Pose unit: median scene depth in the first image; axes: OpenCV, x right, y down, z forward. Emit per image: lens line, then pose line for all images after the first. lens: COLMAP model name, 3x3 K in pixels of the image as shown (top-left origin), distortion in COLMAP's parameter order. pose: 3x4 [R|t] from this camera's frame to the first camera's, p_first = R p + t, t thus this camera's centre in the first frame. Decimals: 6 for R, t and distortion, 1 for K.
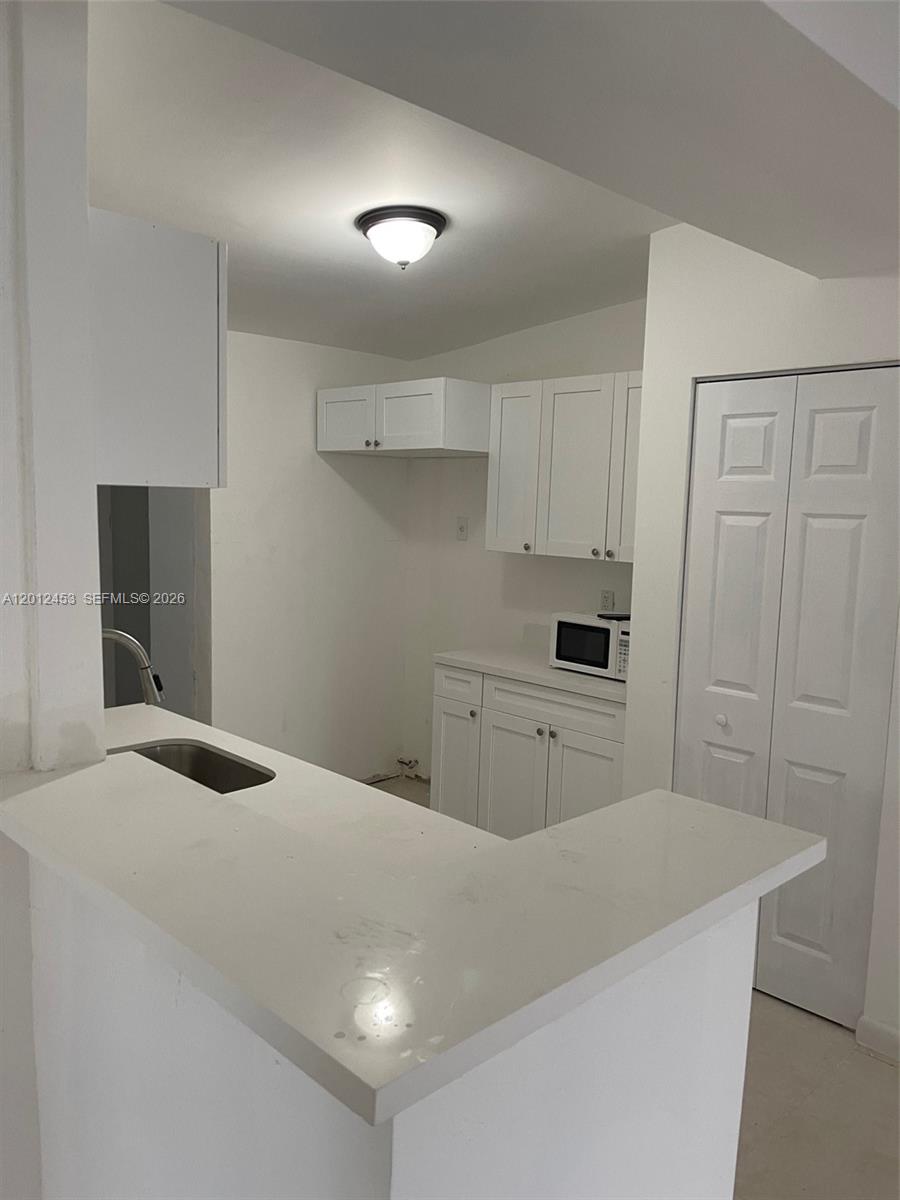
lens RADIAL K [[903.6, 0, 450.0], [0, 903.6, 600.0], [0, 0, 1]] dist [0.091029, -0.132644]
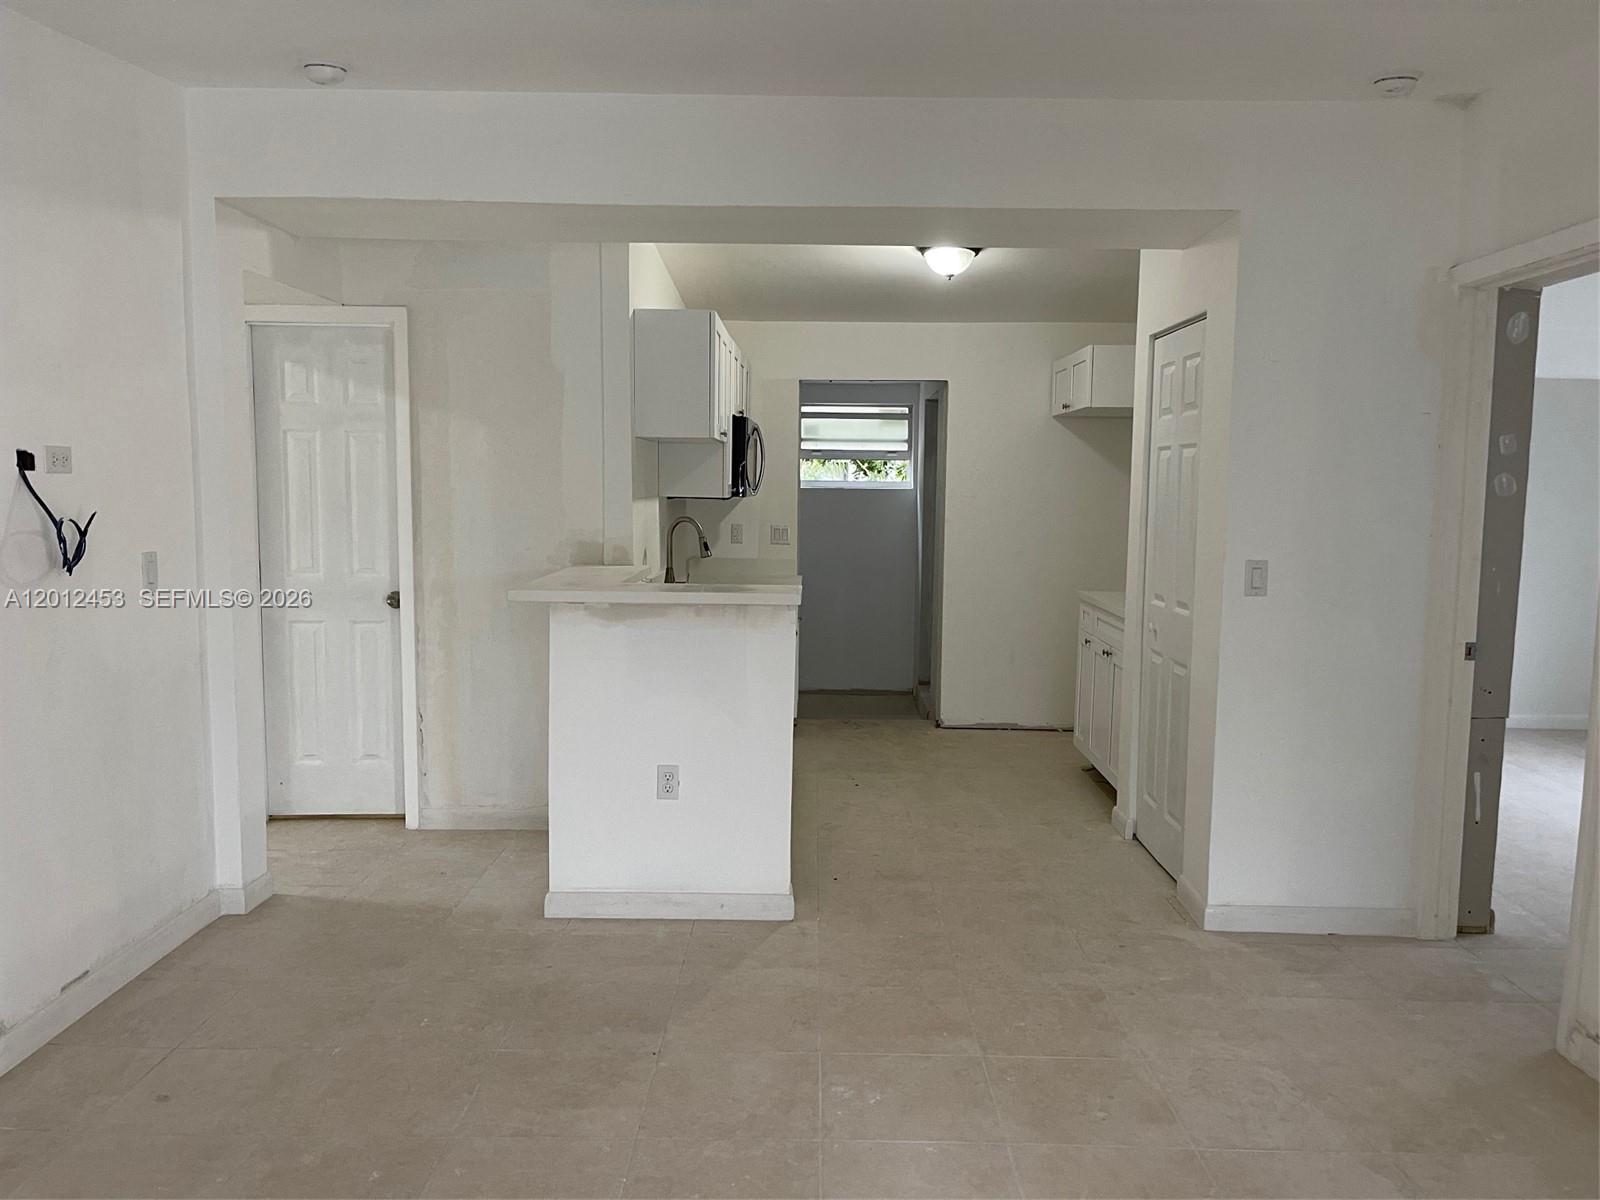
lens RADIAL K [[1204.8, 0, 799.6], [0, 1204.8, 590.3], [0, 0, 1]] dist [0.091029, -0.132644]
pose [[0.704959, 0.043815, -0.707894, 1.052524], [-0.070812, 0.997451, -0.008782, 0.127240], [0.705704, 0.056318, 0.706265, -0.397924]]
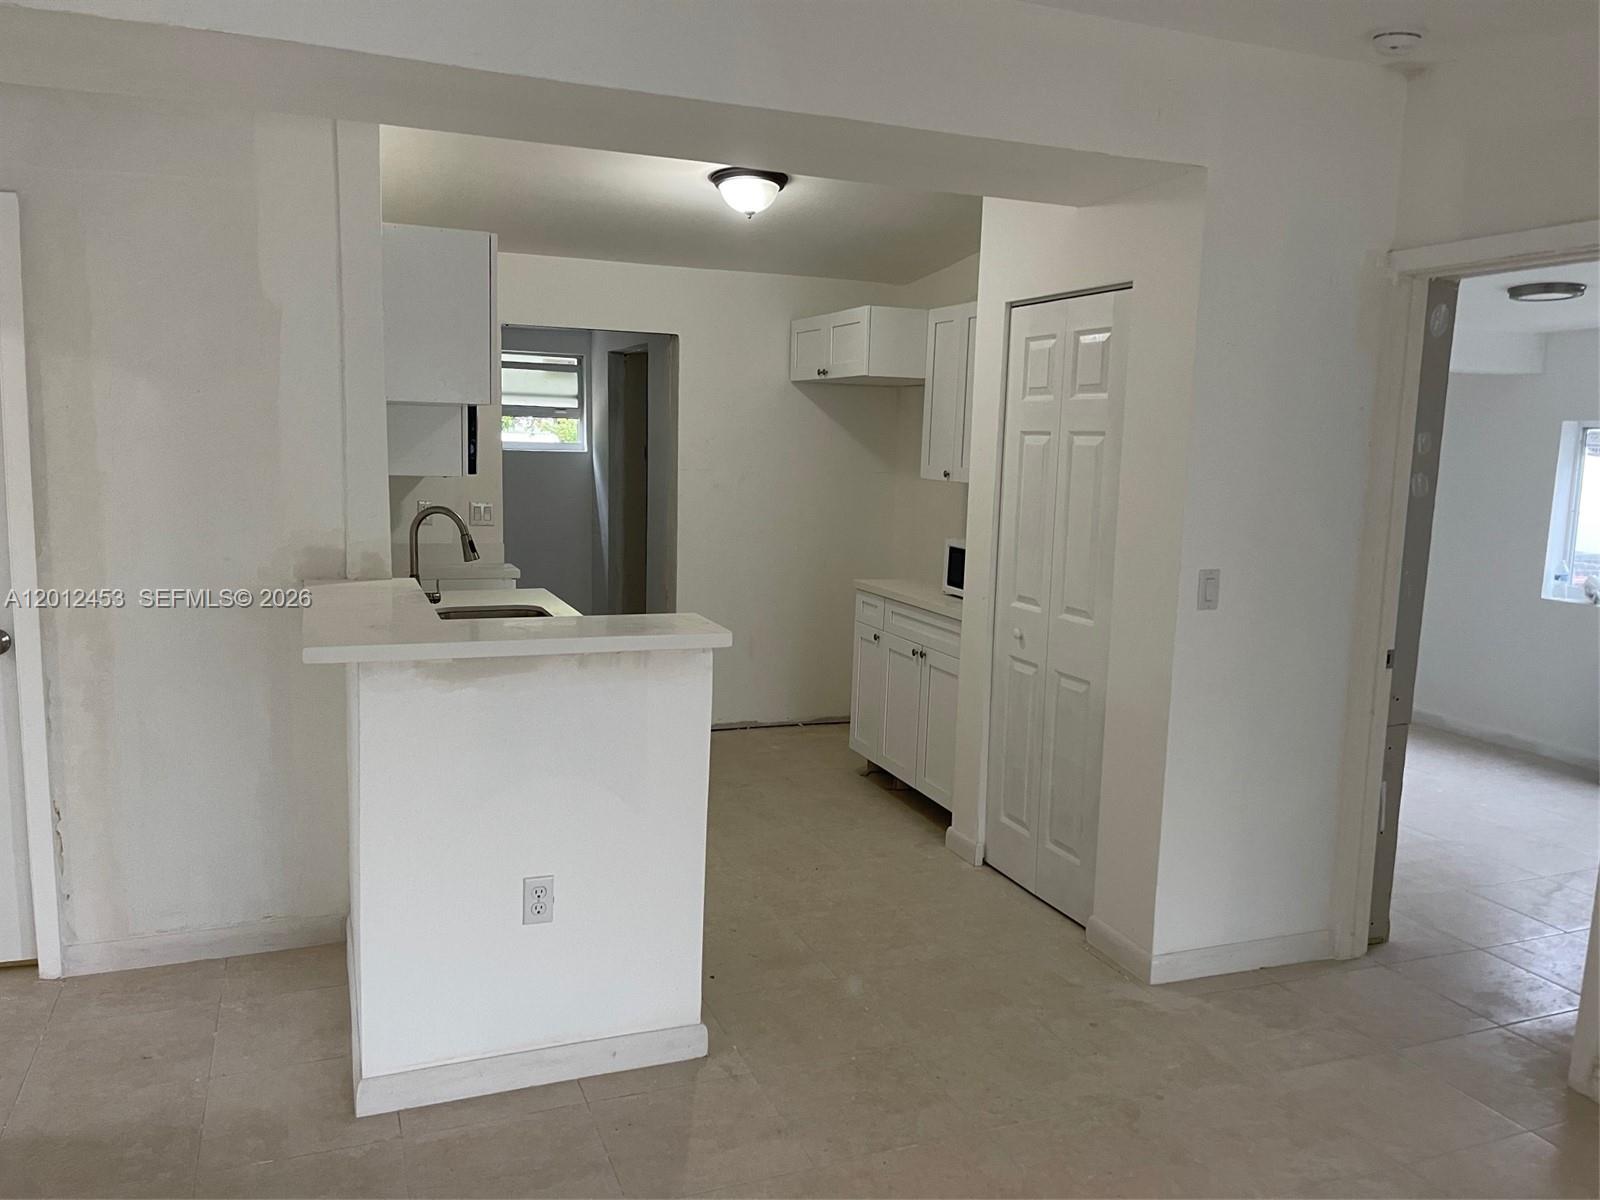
lens RADIAL K [[1204.8, 0, 799.6], [0, 1204.8, 590.3], [0, 0, 1]] dist [0.091029, -0.132644]
pose [[0.922128, 0.047949, -0.383903, 0.583768], [-0.046024, 0.998839, 0.014205, 0.073133], [0.384138, 0.004570, 0.923264, -0.354476]]
